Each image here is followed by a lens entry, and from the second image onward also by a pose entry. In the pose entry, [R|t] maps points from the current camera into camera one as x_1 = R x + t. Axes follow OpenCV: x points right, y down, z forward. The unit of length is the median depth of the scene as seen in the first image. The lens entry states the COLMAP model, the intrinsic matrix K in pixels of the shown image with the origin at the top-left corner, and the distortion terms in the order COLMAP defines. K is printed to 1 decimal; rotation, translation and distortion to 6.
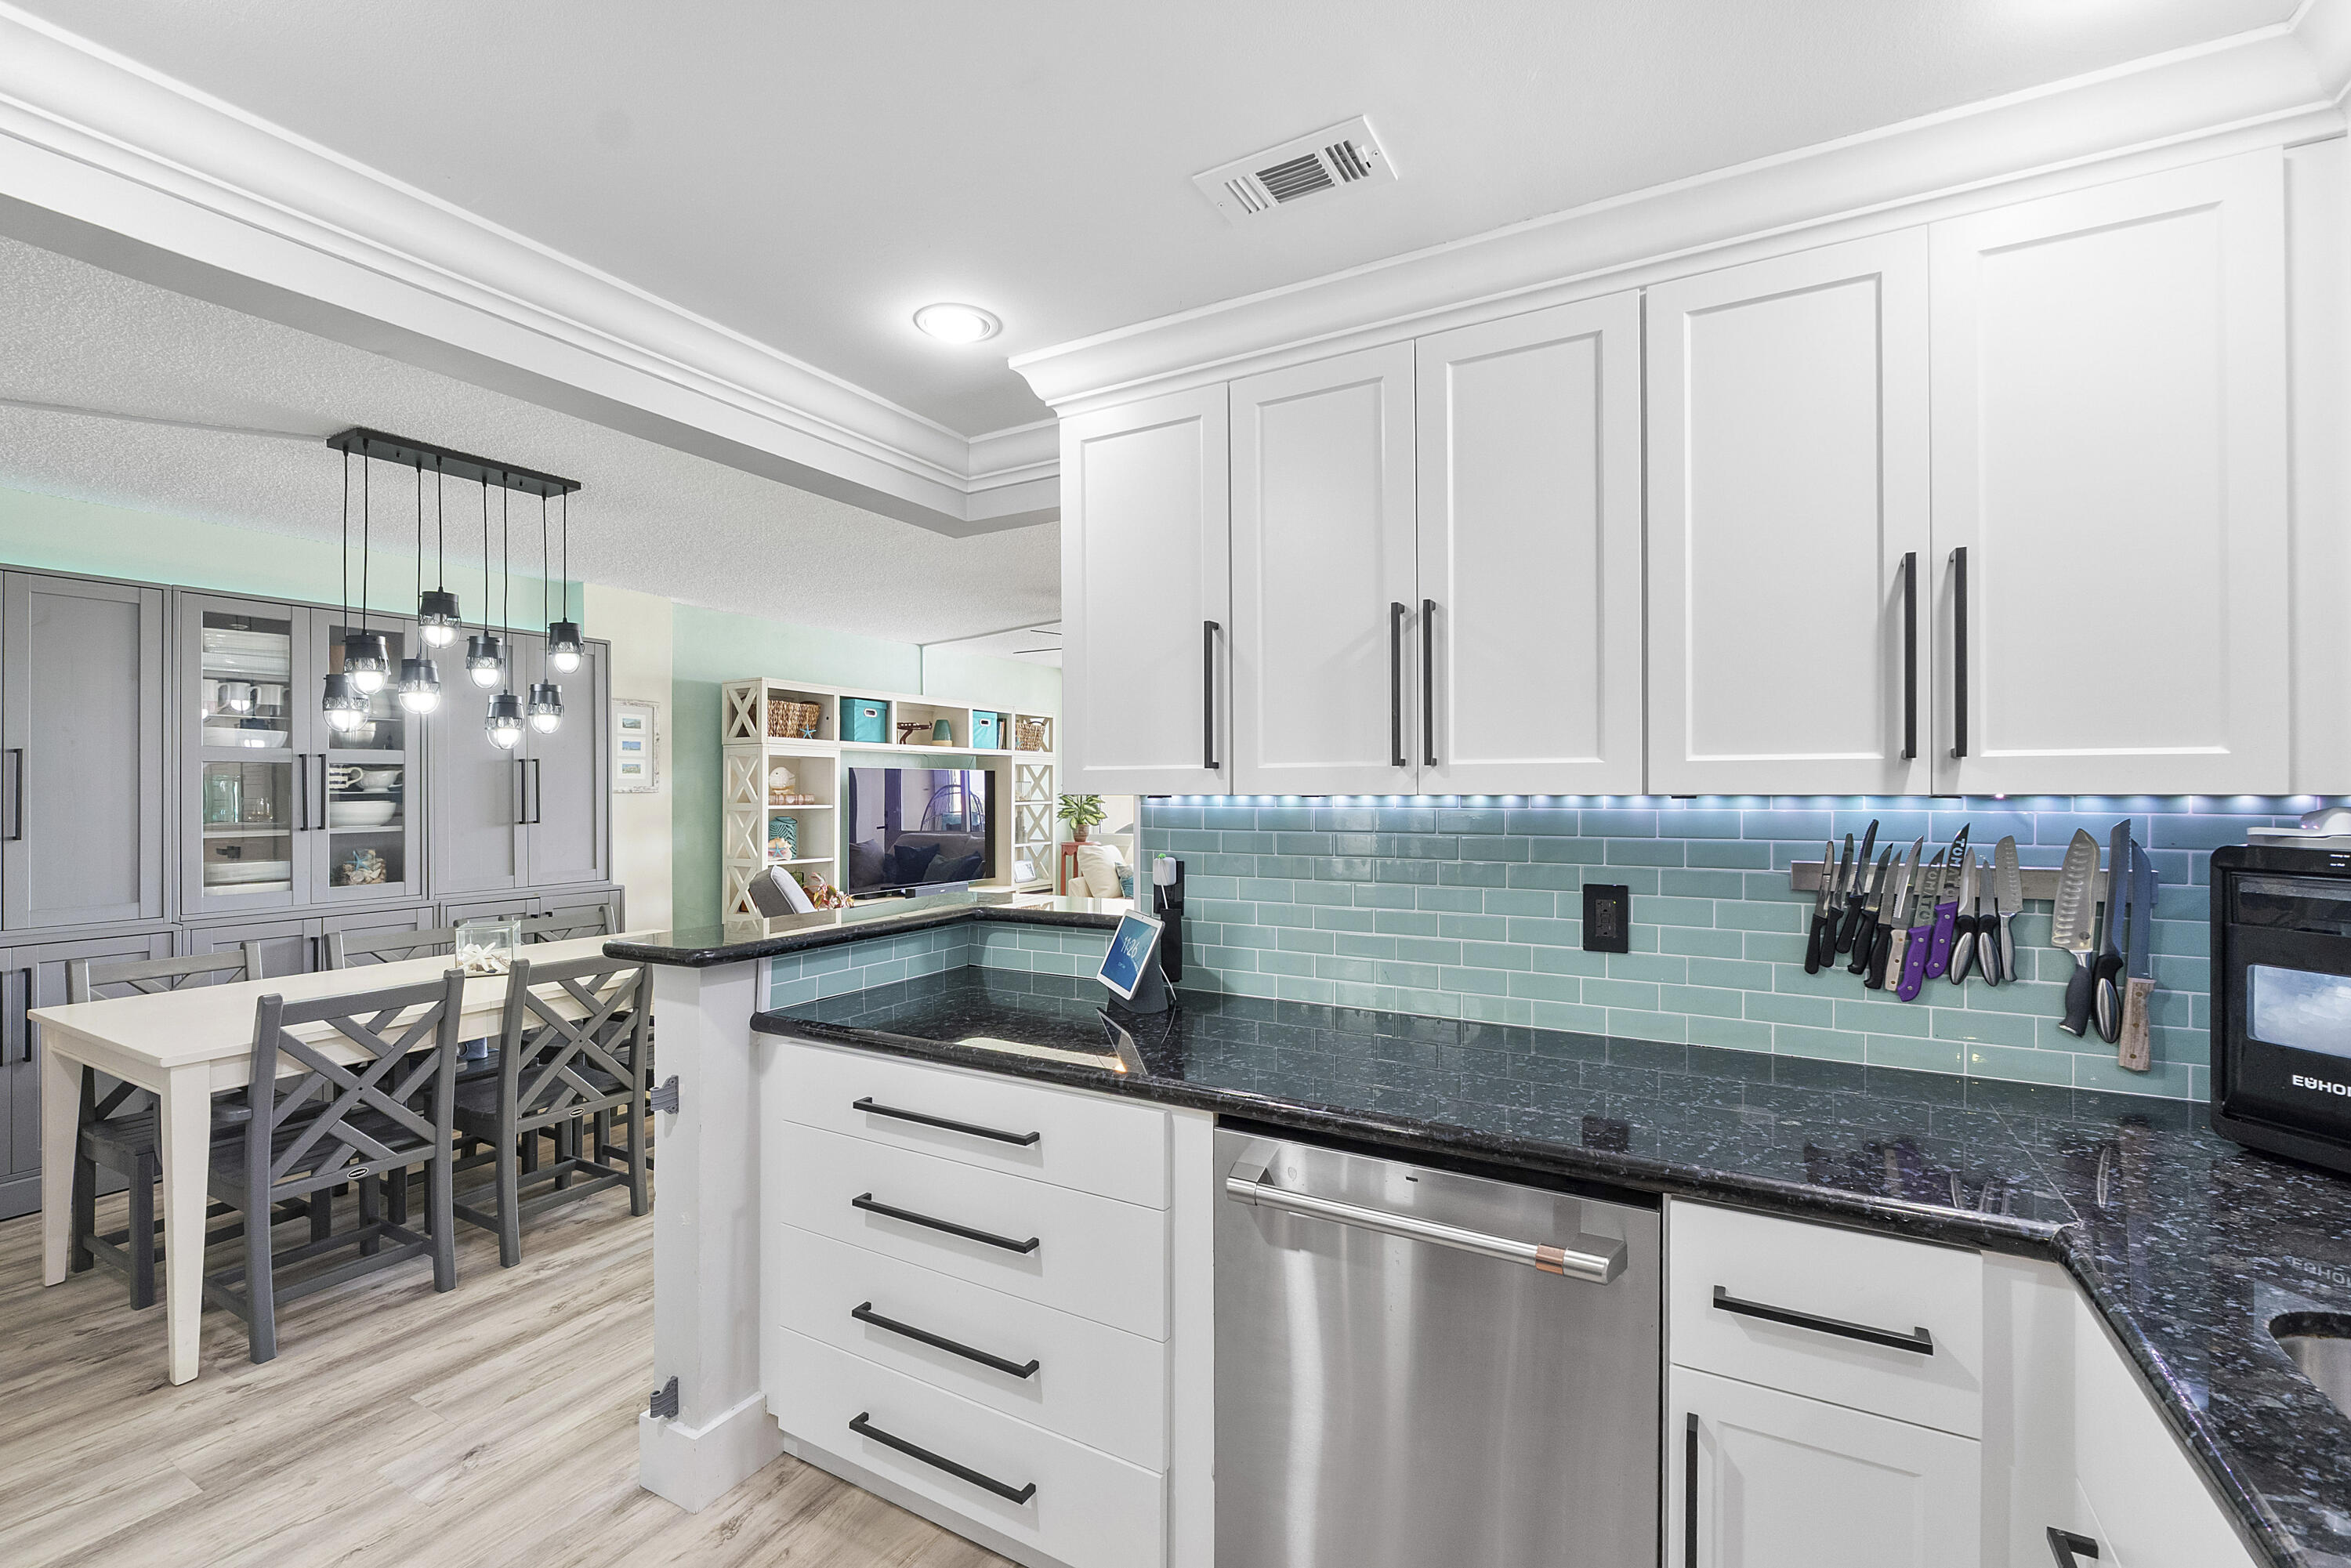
lens RADIAL K [[1000.6, 0, 1175.5], [0, 1000.6, 784.0], [0, 0, 1]] dist [0.000179, -0.000647]
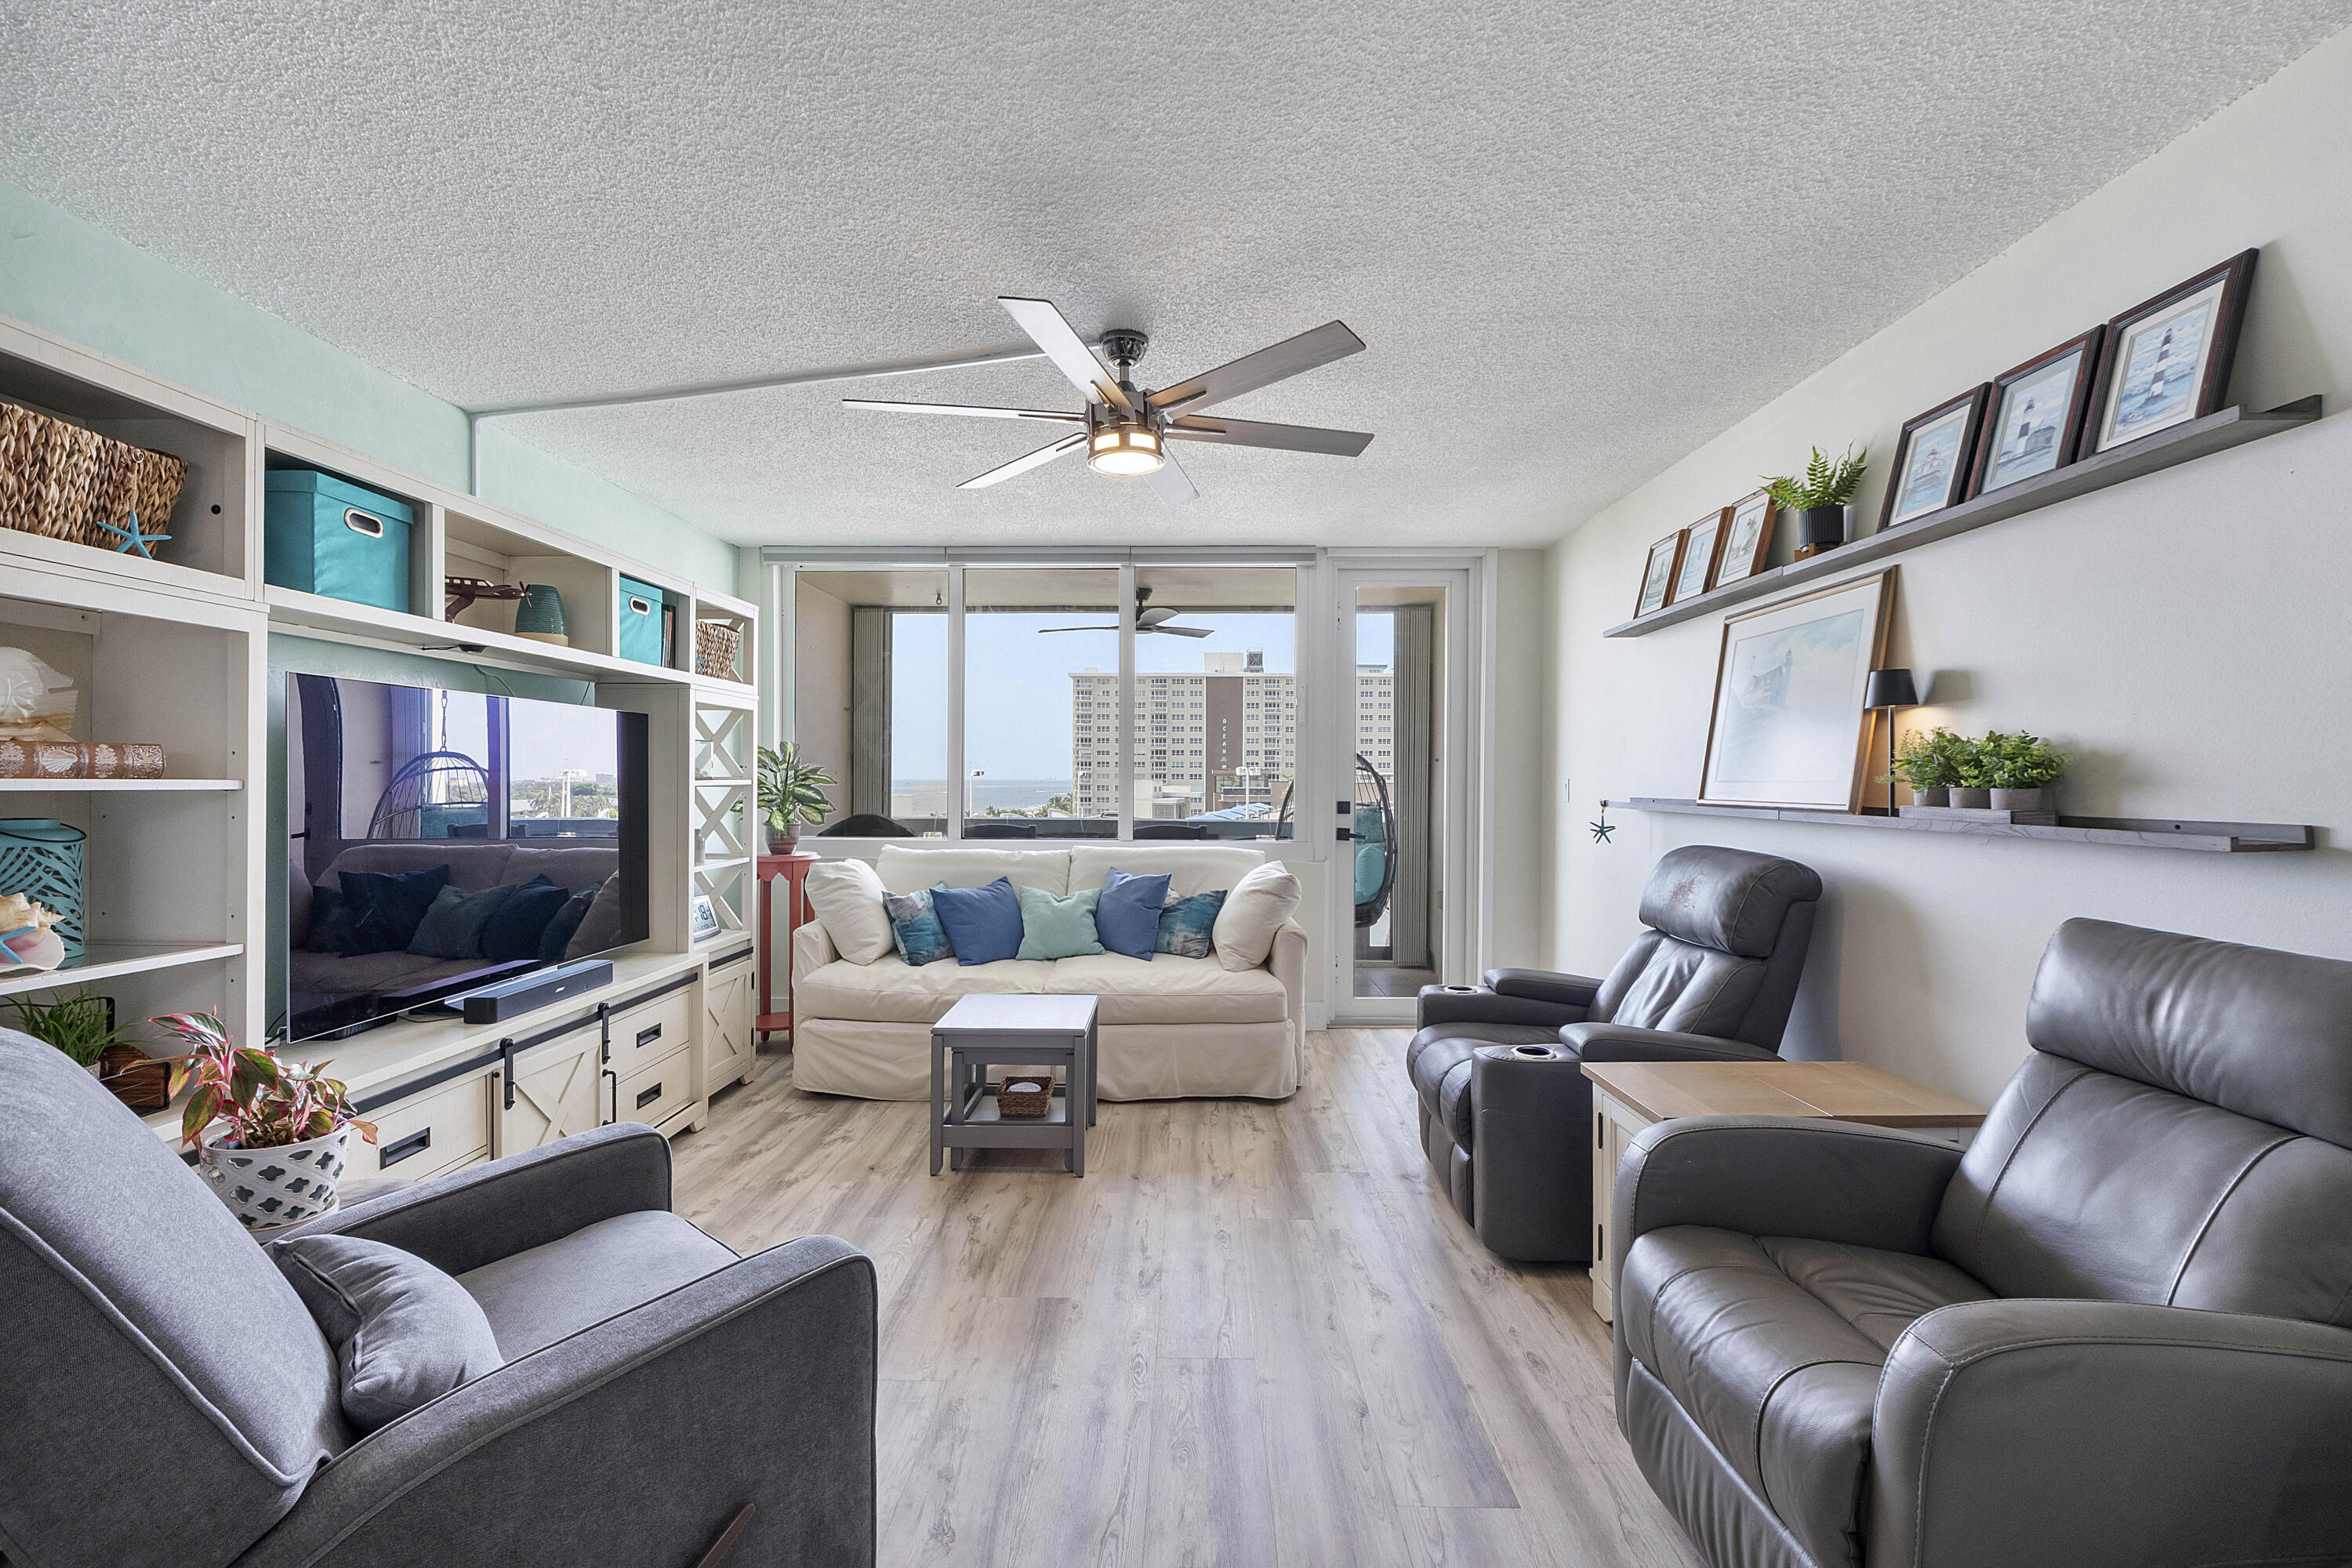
lens RADIAL K [[992.2, 0, 1181.1], [0, 992.2, 784.9], [0, 0, 1]] dist [-0.004889, -0.000237]
pose [[0.876557, 0.001630, 0.481296, -0.244181], [-0.007401, 0.999922, 0.010092, 0.018224], [-0.481242, -0.012409, 0.876500, 0.611773]]
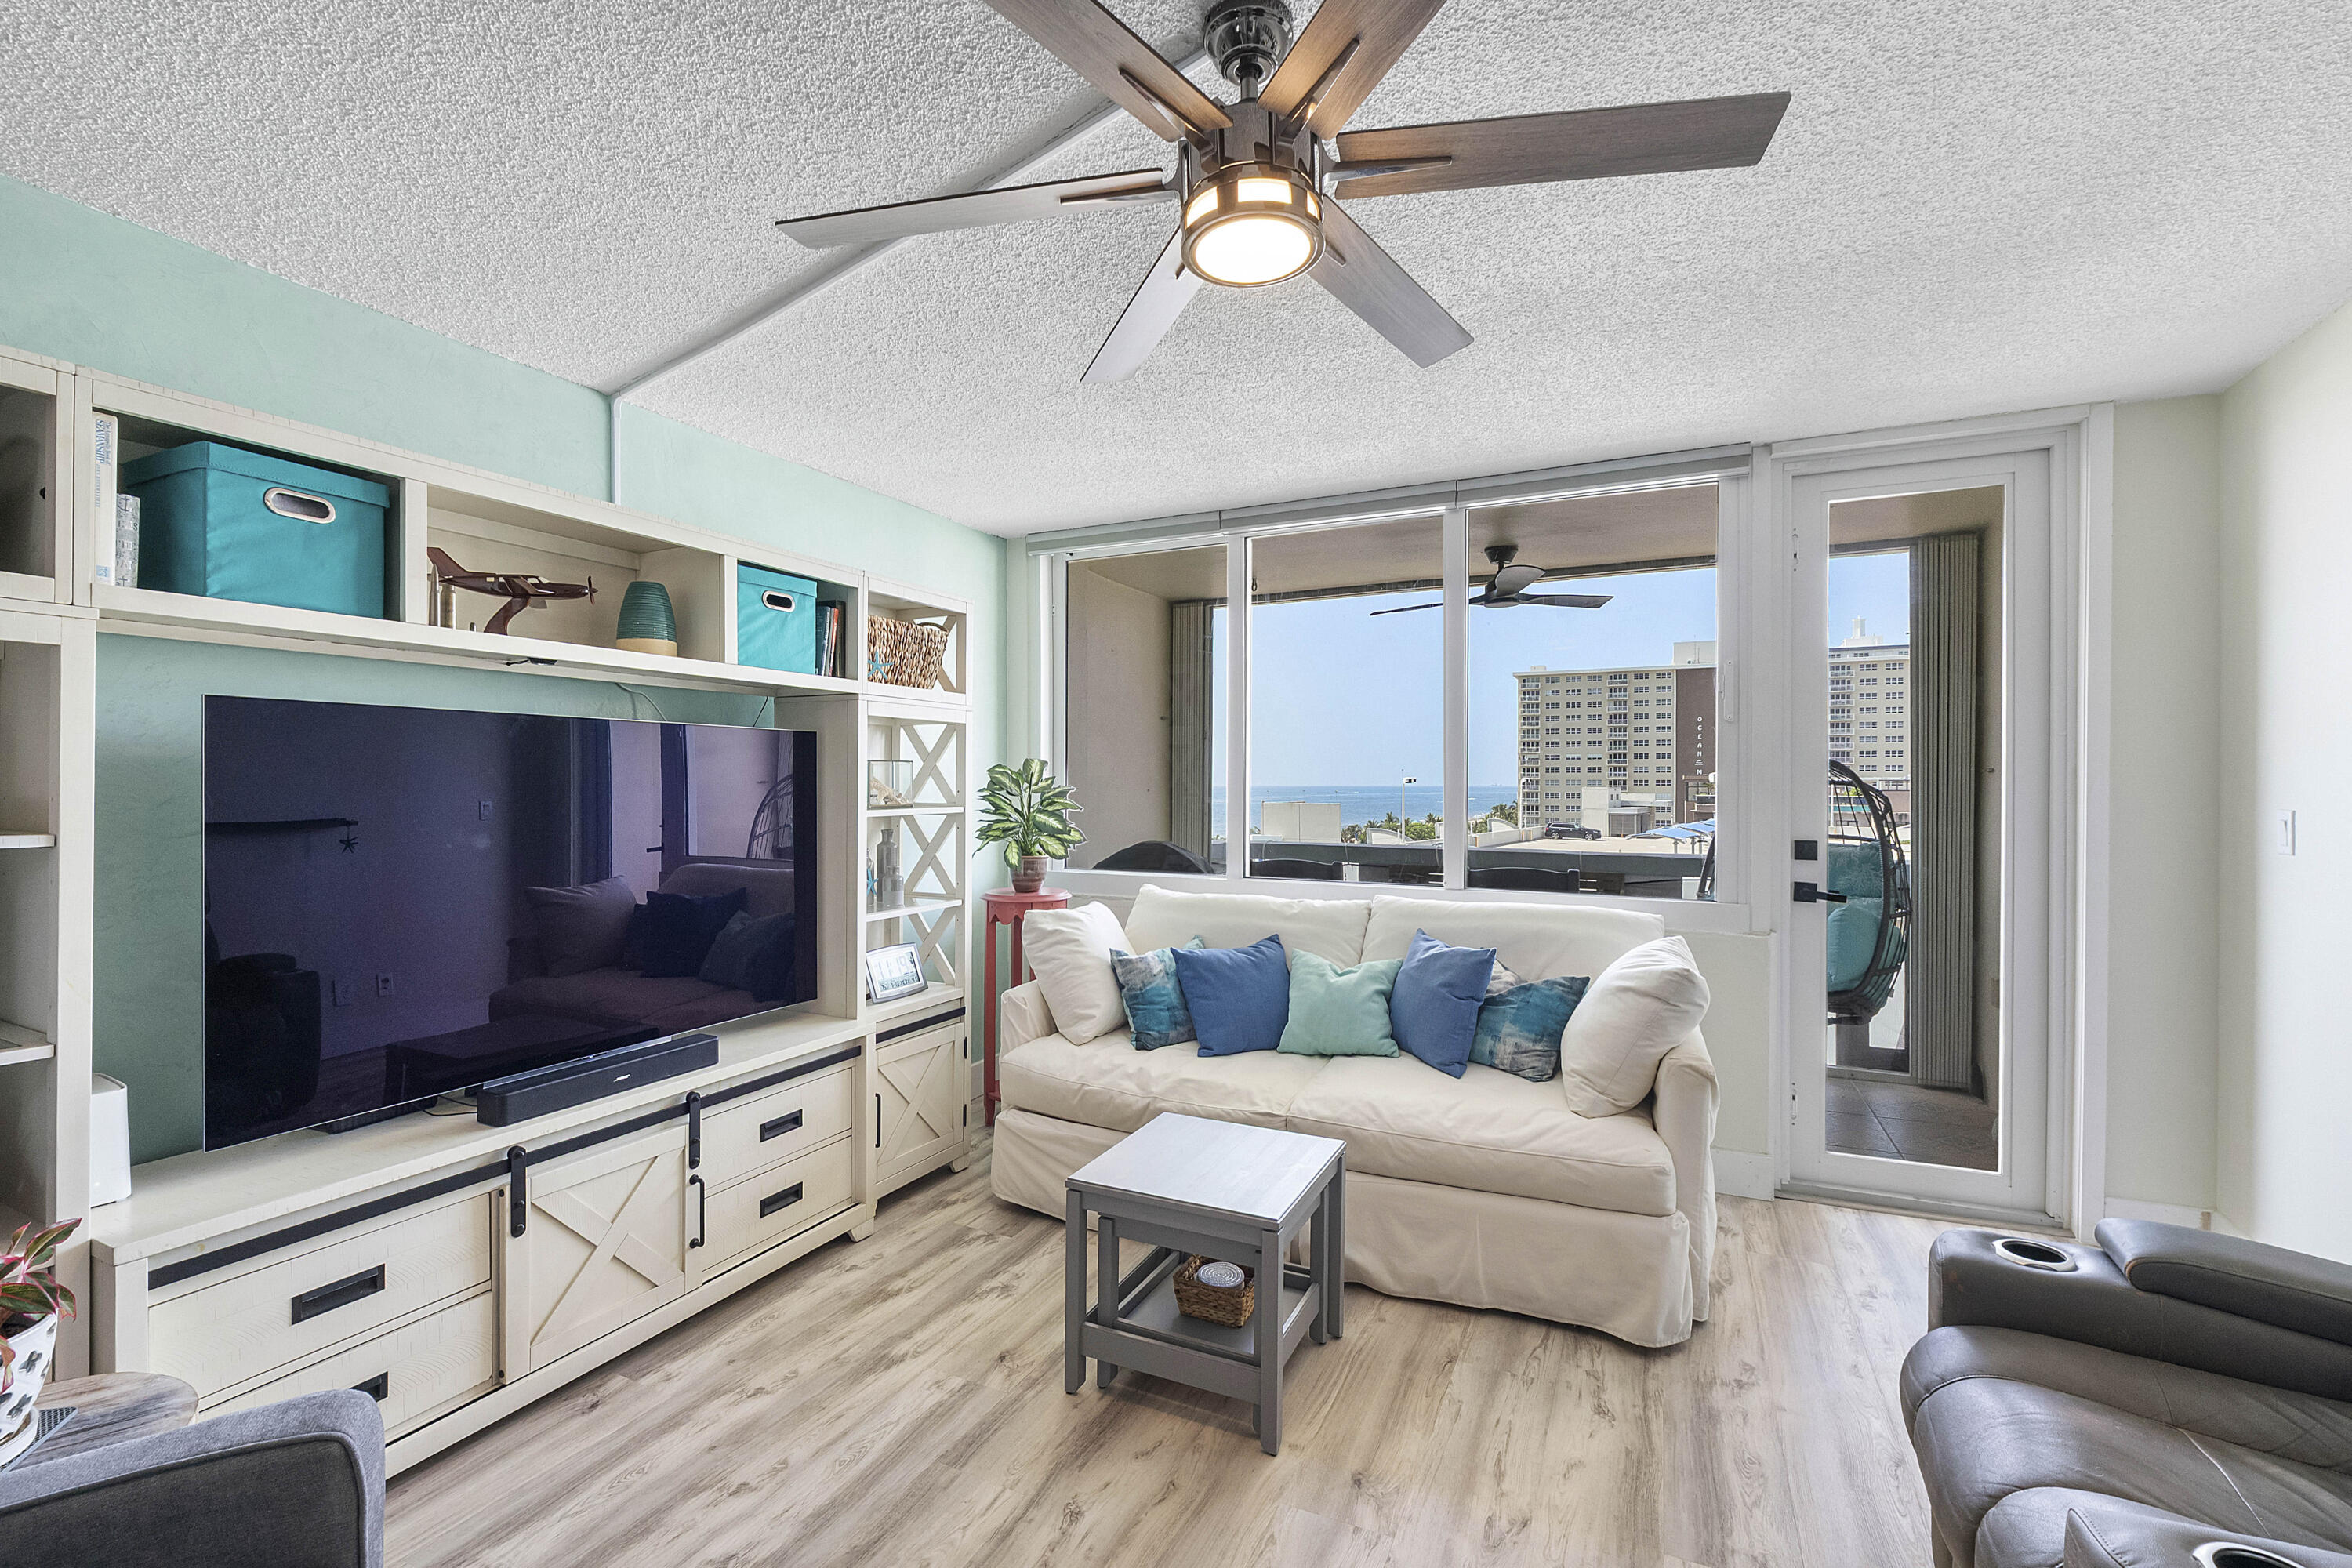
lens RADIAL K [[1006.3, 0, 1180.6], [0, 1006.3, 784.0], [0, 0, 1]] dist [-0.005751, -0.000573]
pose [[0.997699, 0.002169, 0.067768, -0.081947], [-0.002482, 0.999987, 0.004528, 0.007104], [-0.067757, -0.004686, 0.997691, 0.775201]]
